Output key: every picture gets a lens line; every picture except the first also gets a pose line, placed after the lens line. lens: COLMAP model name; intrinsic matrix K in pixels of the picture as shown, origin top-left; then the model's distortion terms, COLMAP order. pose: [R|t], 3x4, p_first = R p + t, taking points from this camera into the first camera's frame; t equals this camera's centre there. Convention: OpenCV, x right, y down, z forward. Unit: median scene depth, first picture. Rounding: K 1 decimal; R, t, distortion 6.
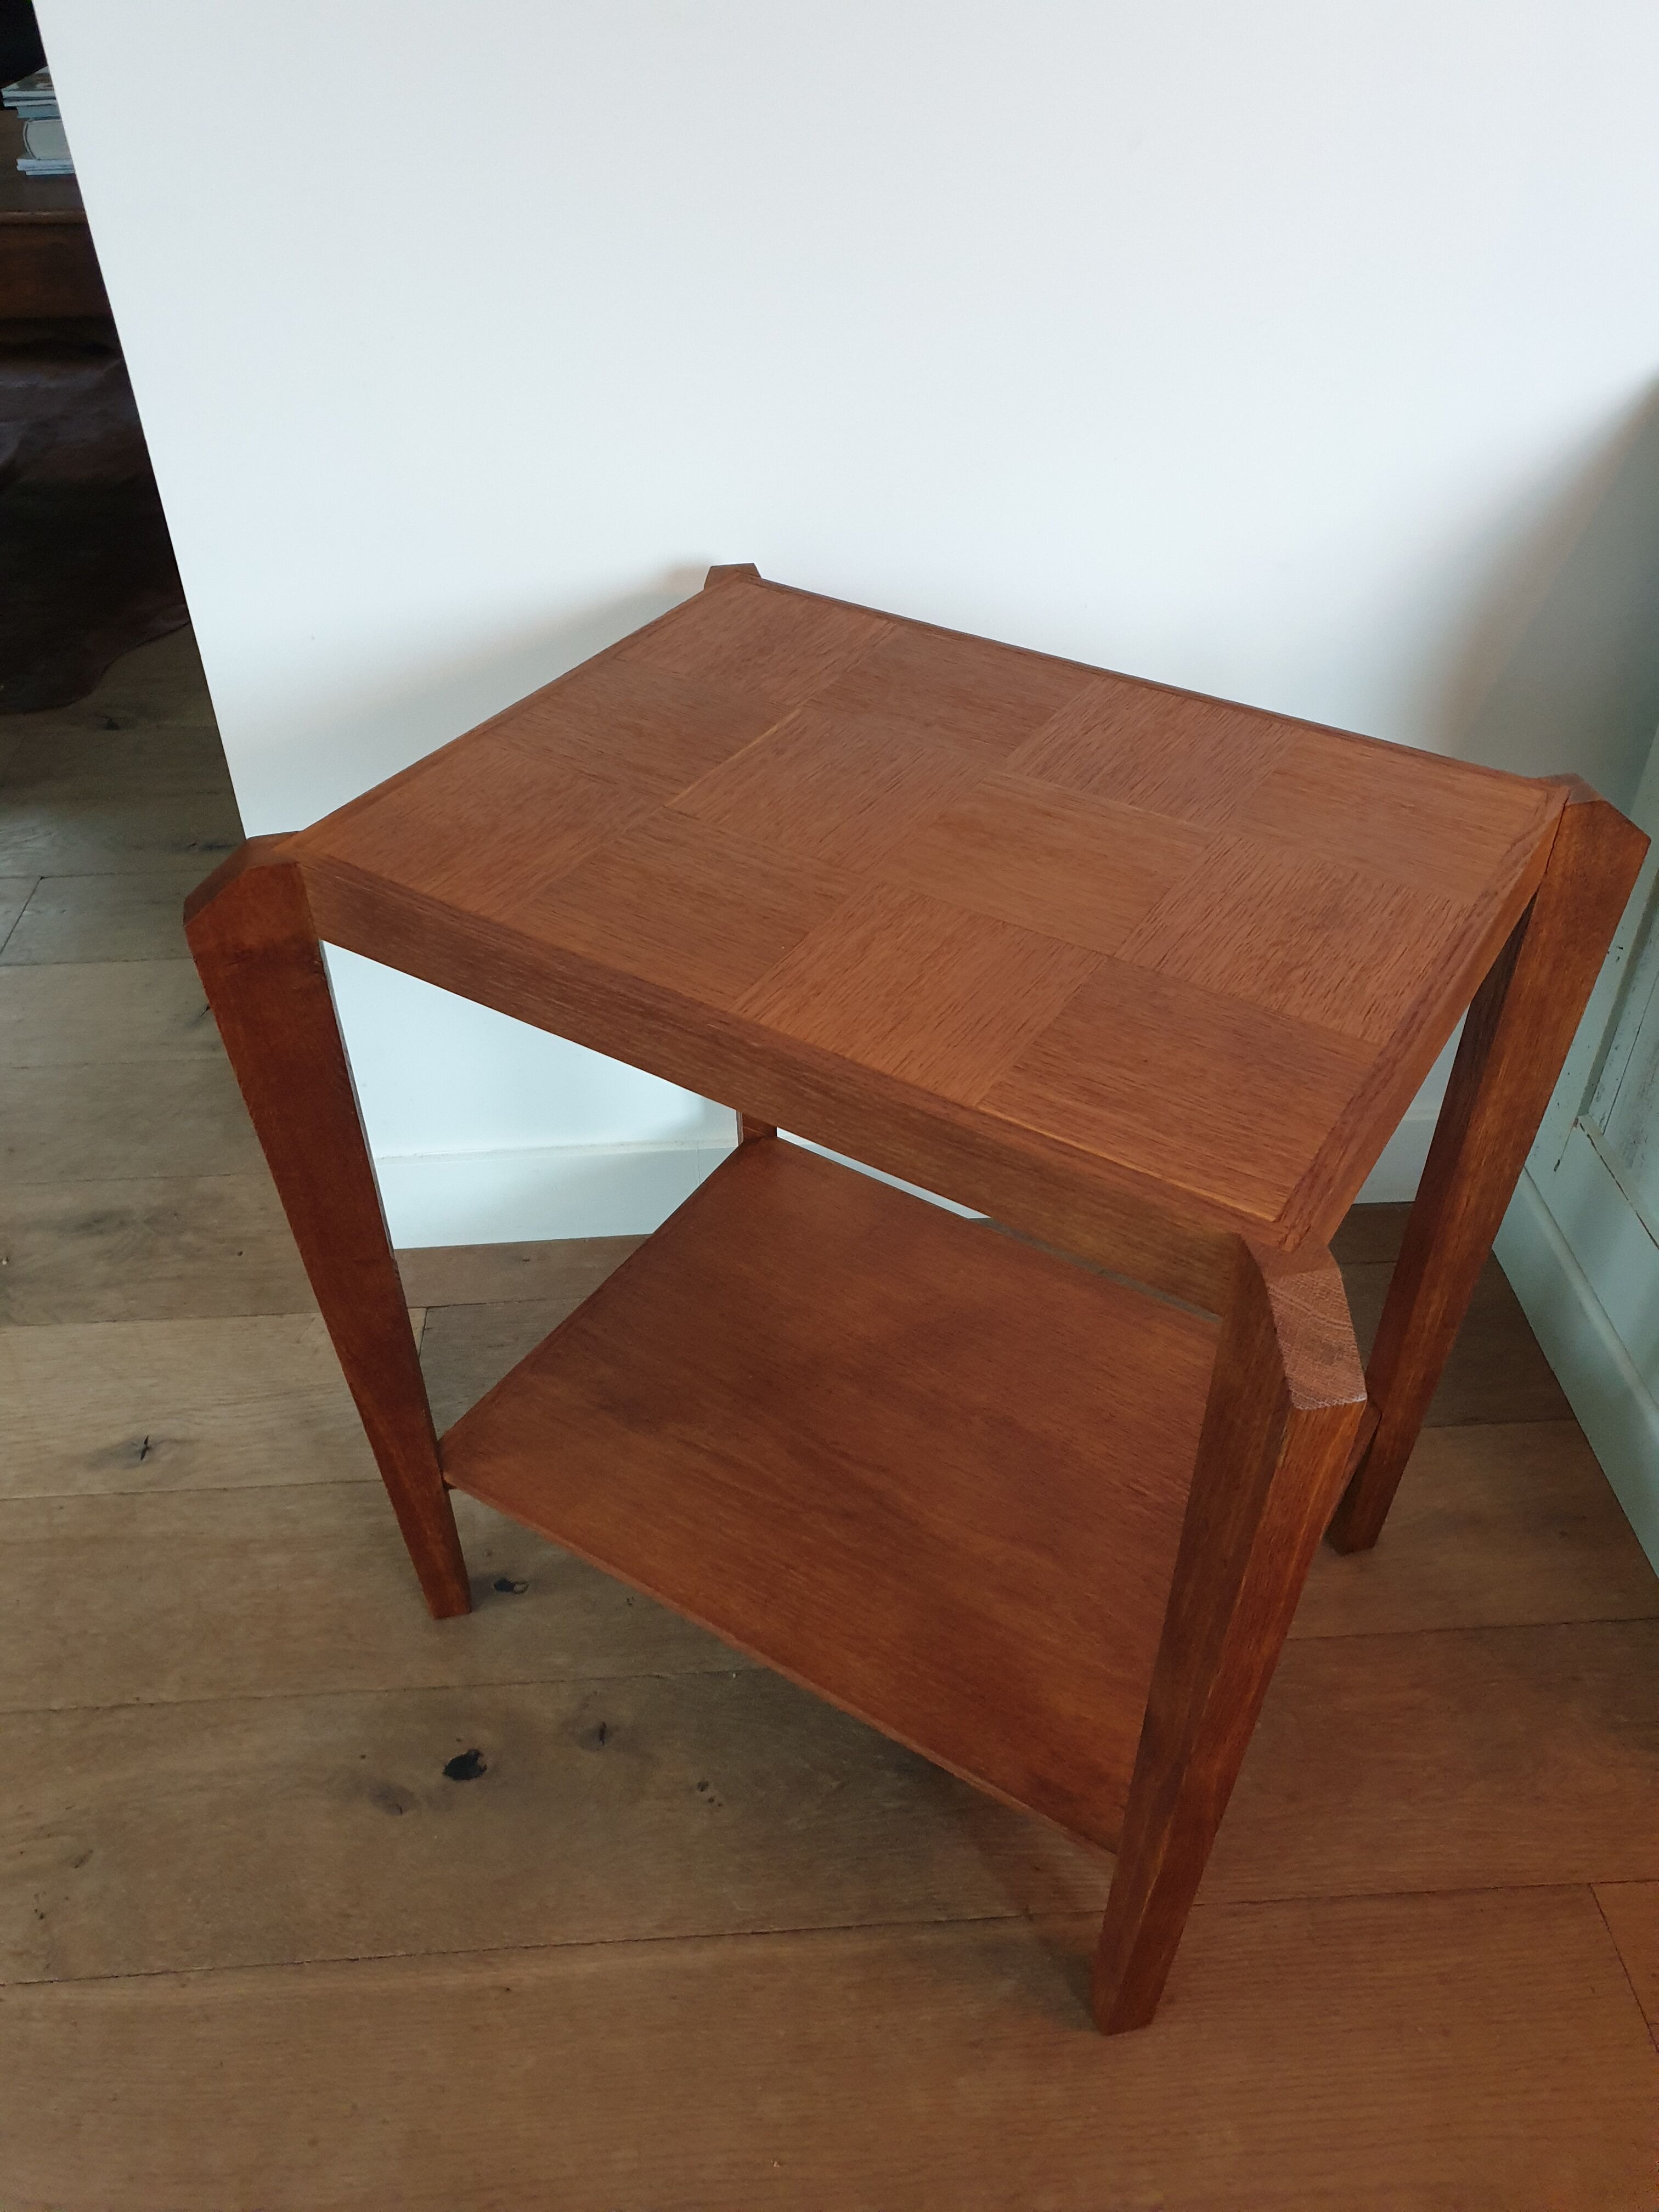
lens RADIAL K [[1703.9, 0, 829.5], [0, 1703.9, 1106.0], [0, 0, 1]] dist [0.072950, -0.134230]
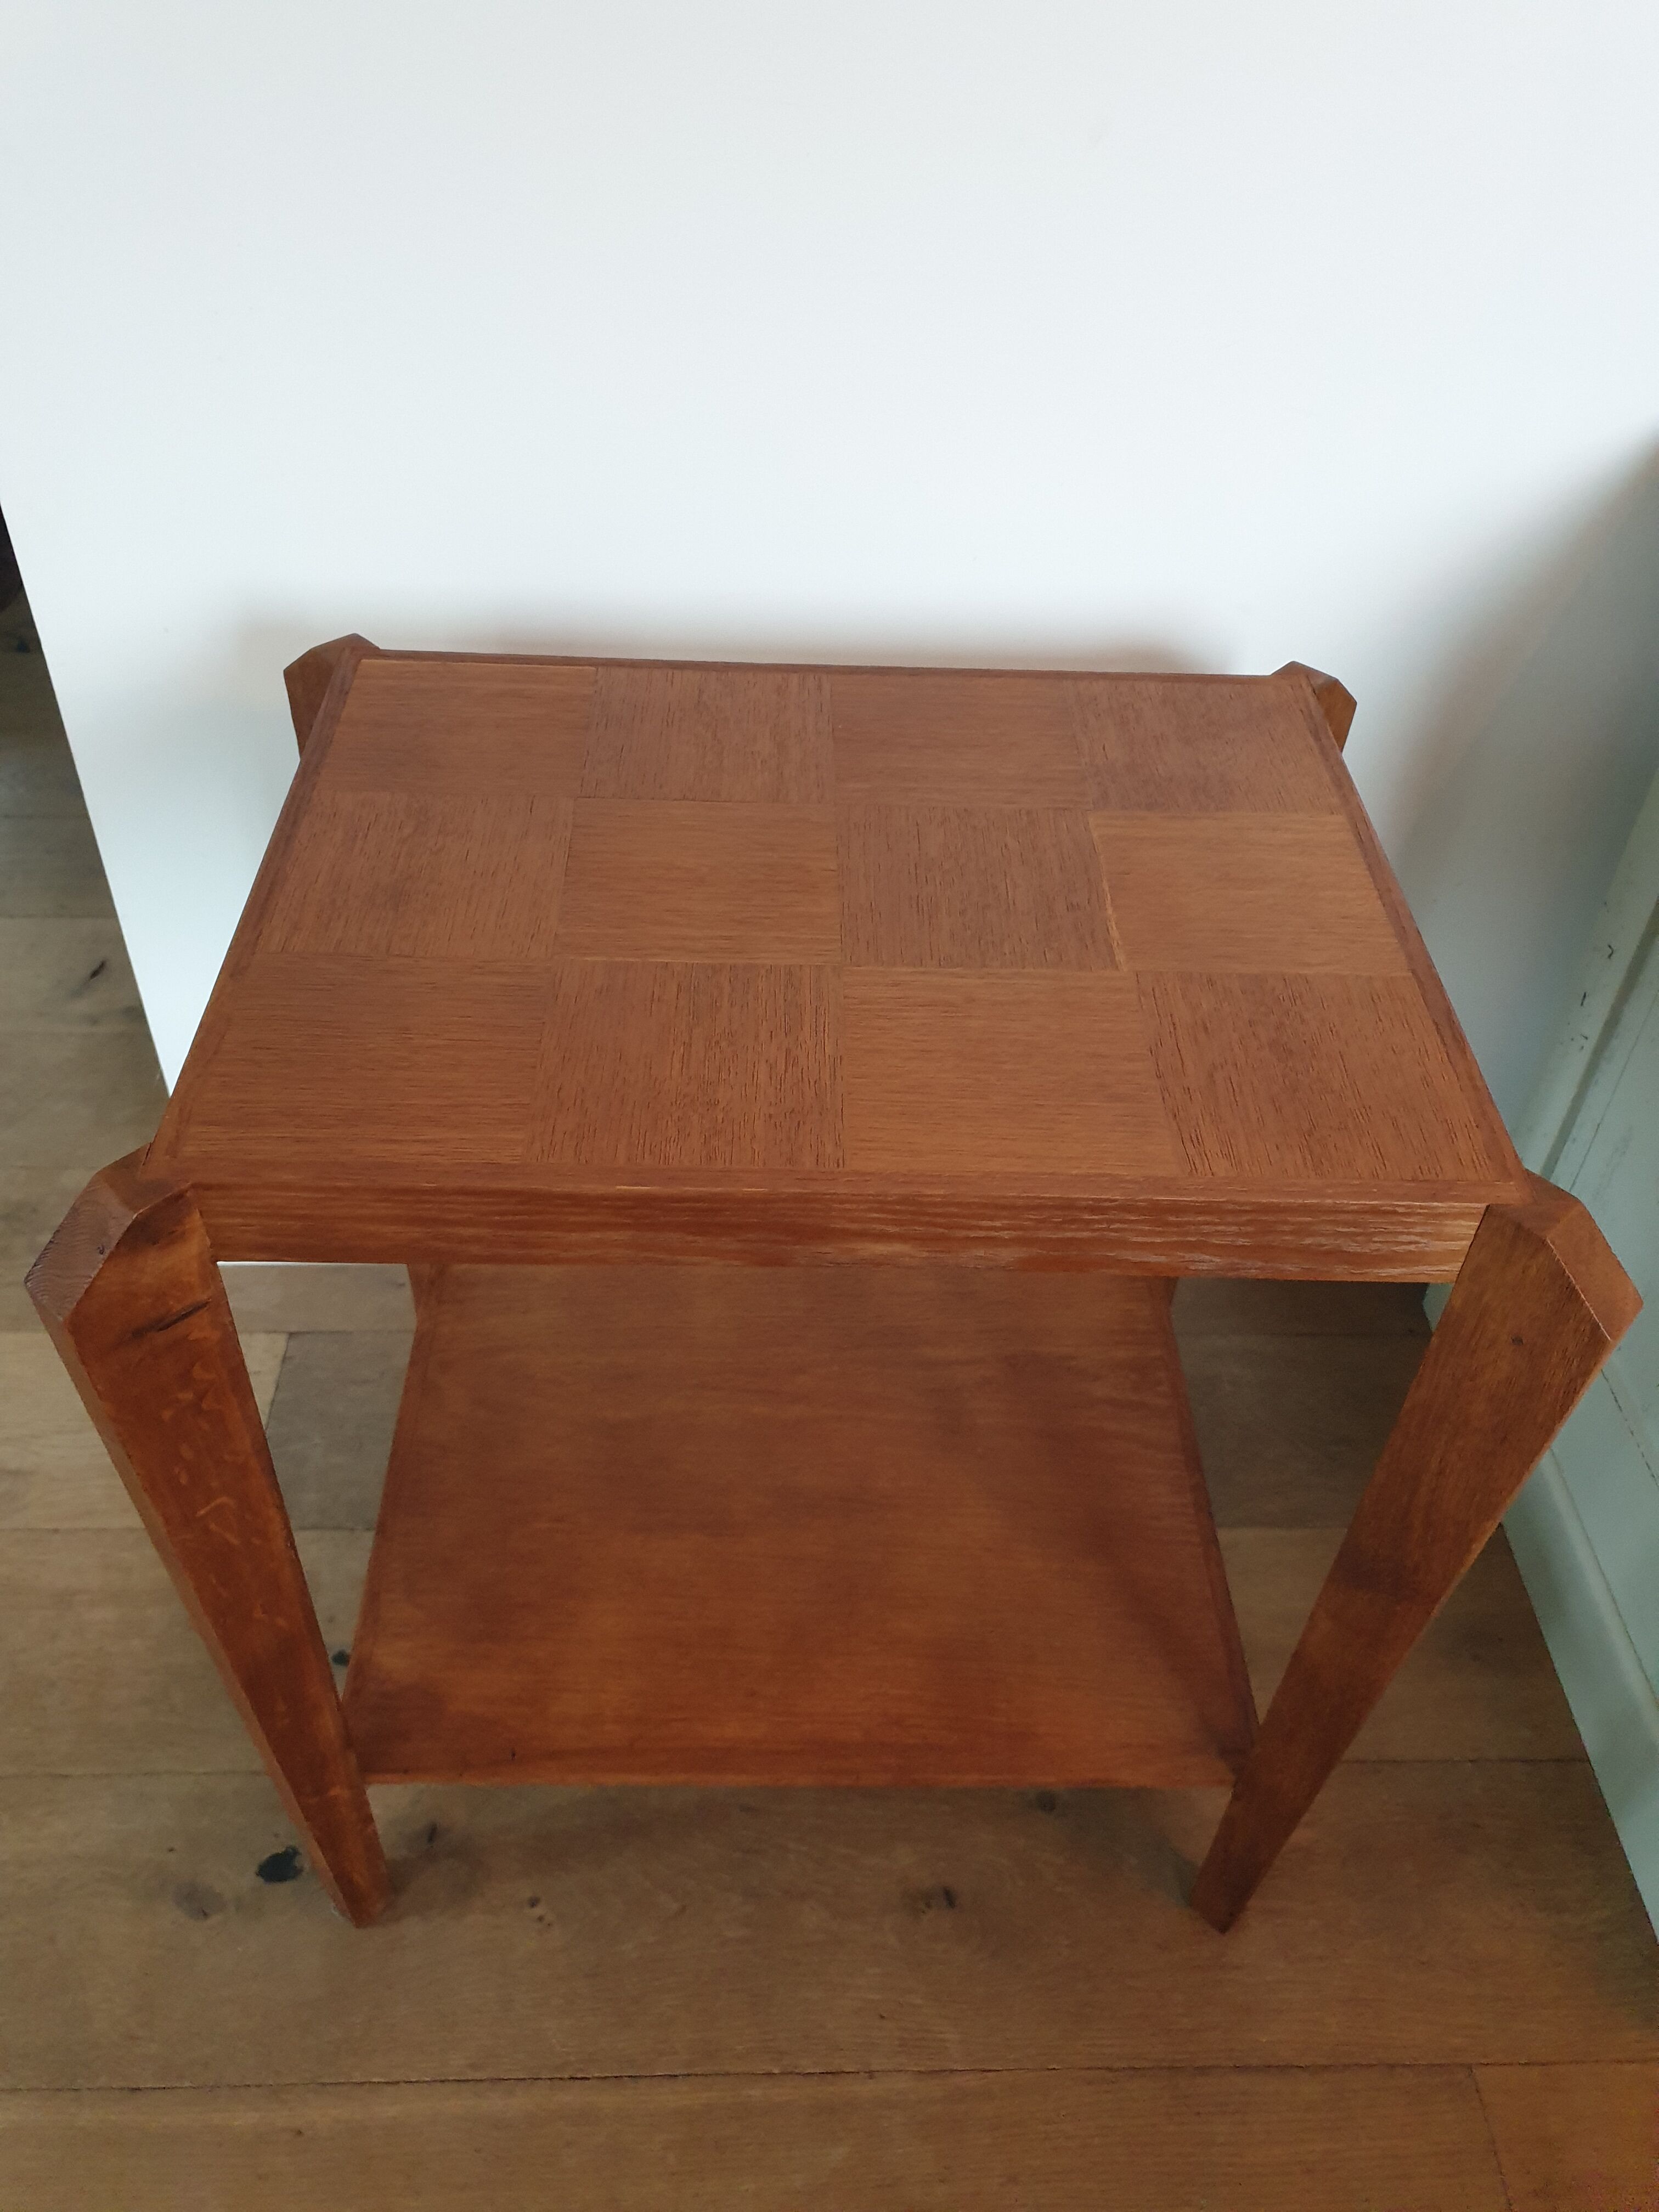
lens RADIAL K [[1714.4, 0, 831.2], [0, 1714.4, 1089.4], [0, 0, 1]] dist [0.022437, -0.009064]
pose [[-0.831417, 0.350343, -0.431284, 0.528264], [-0.388560, 0.188263, 0.901986, -1.024526], [0.397199, 0.917506, -0.020396, 1.178911]]
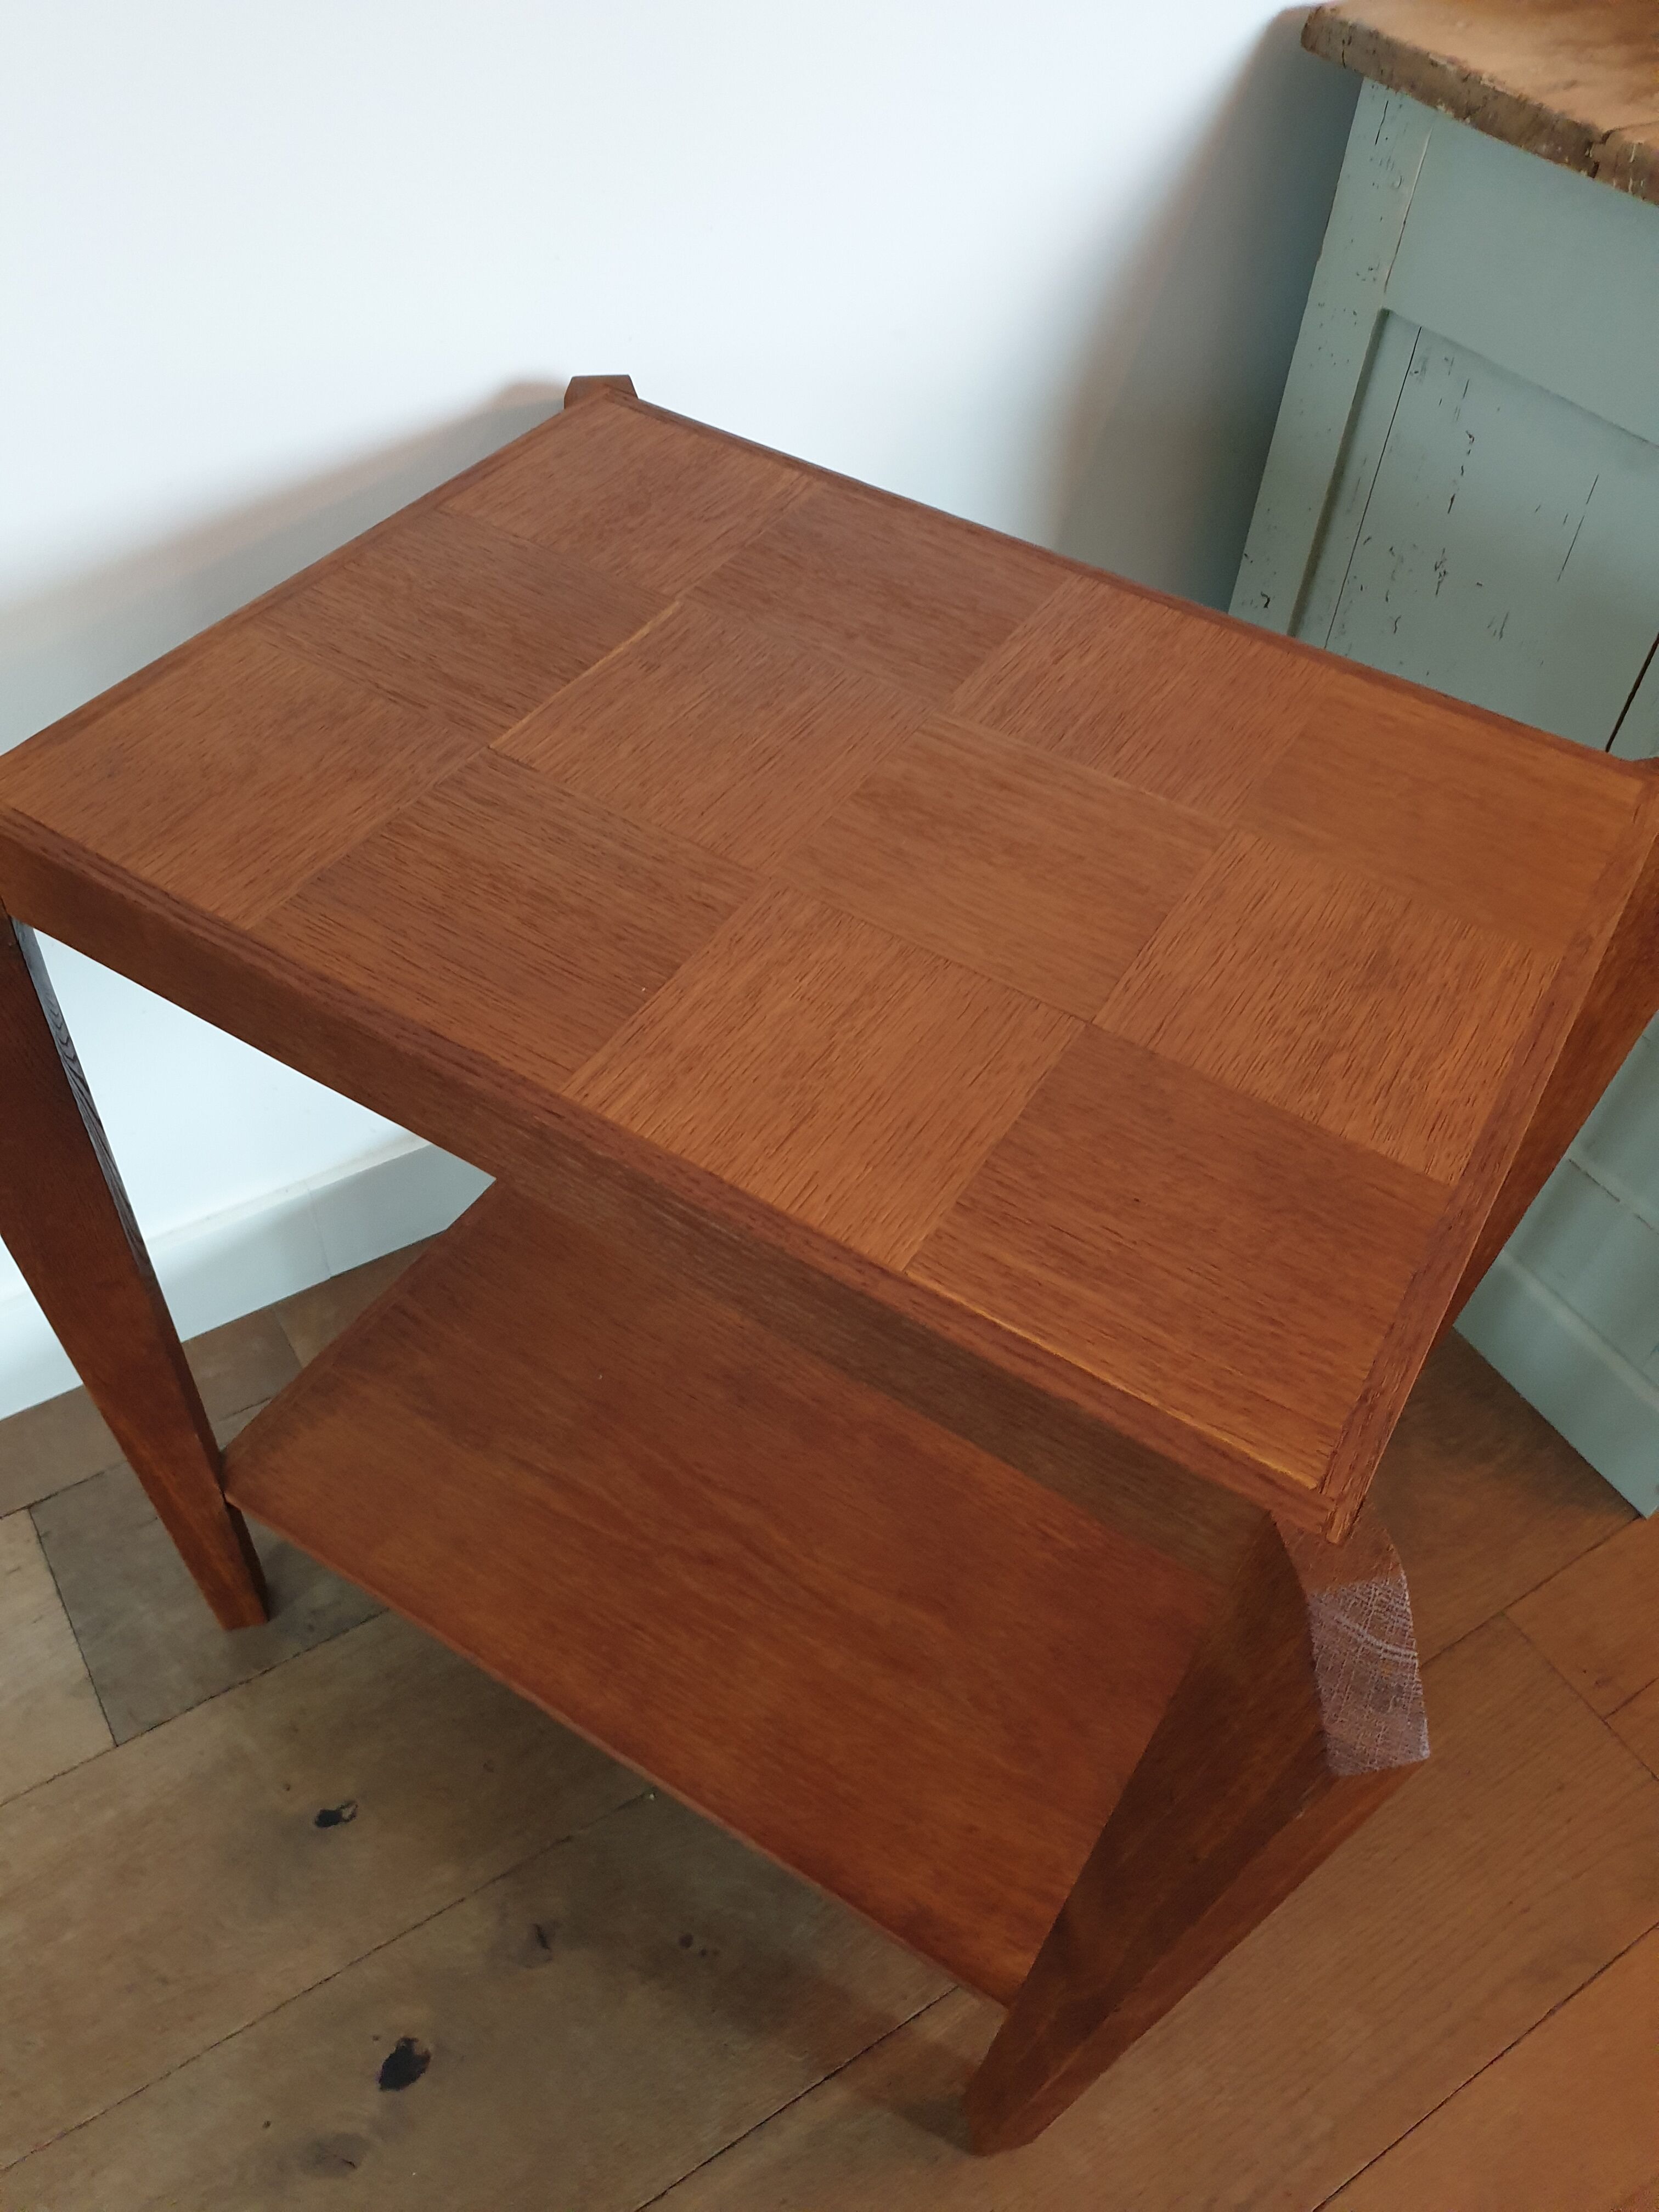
lens RADIAL K [[1712.0, 0, 815.0], [0, 1712.0, 1121.3], [0, 0, 1]] dist [0.027640, -0.007681]
pose [[0.997229, 0.034705, 0.065799, -0.000299], [-0.044030, 0.988300, 0.146030, -0.139108], [-0.059961, -0.148522, 0.987090, 0.255211]]
